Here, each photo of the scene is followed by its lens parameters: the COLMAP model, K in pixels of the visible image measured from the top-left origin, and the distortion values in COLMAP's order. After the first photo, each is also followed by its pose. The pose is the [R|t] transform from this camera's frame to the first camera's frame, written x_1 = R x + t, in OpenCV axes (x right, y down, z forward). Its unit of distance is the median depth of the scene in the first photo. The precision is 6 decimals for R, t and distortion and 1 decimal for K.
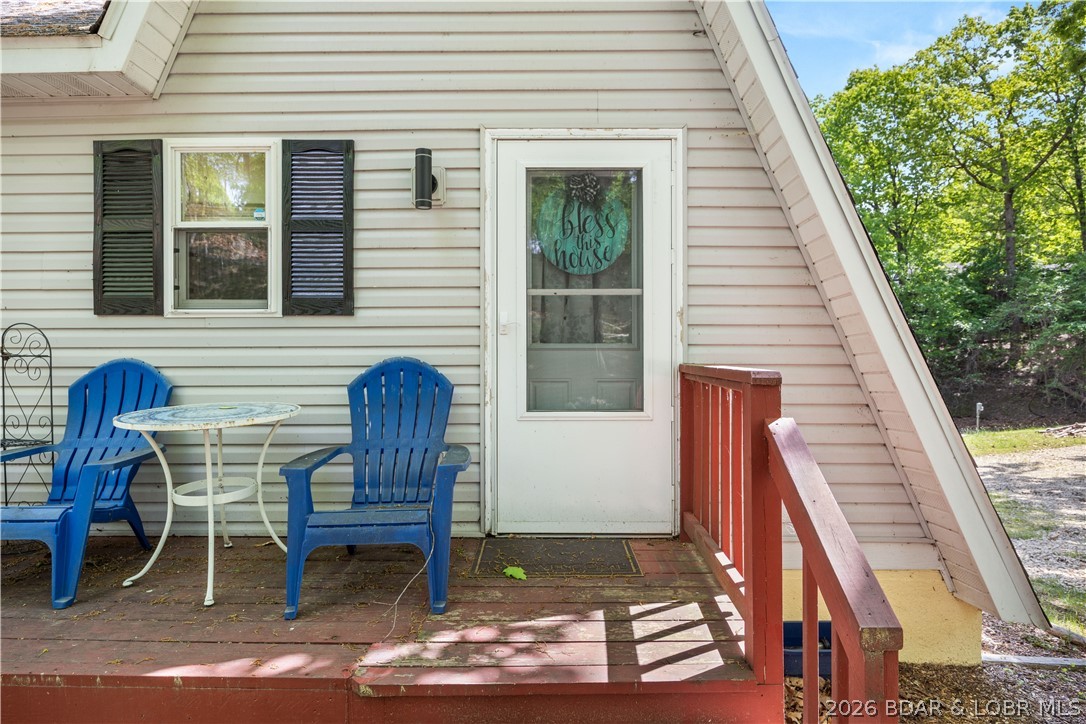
lens RADIAL K [[587.9, 0, 544.9], [0, 587.9, 361.5], [0, 0, 1]] dist [0.001556, -0.000916]
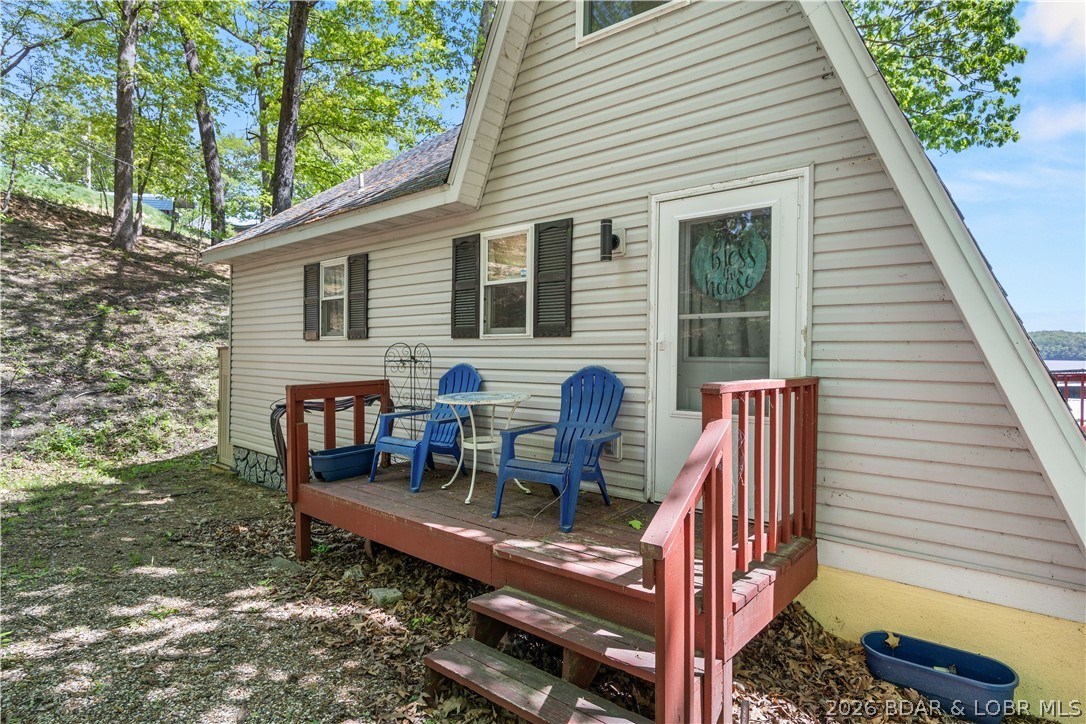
lens RADIAL K [[587.9, 0, 540.4], [0, 587.9, 359.3], [0, 0, 1]] dist [0.001556, -0.000916]
pose [[0.771785, 0.012522, -0.635760, 0.554110], [-0.017995, 0.999836, -0.002152, -0.017520], [0.635629, 0.013101, 0.771883, -0.181418]]
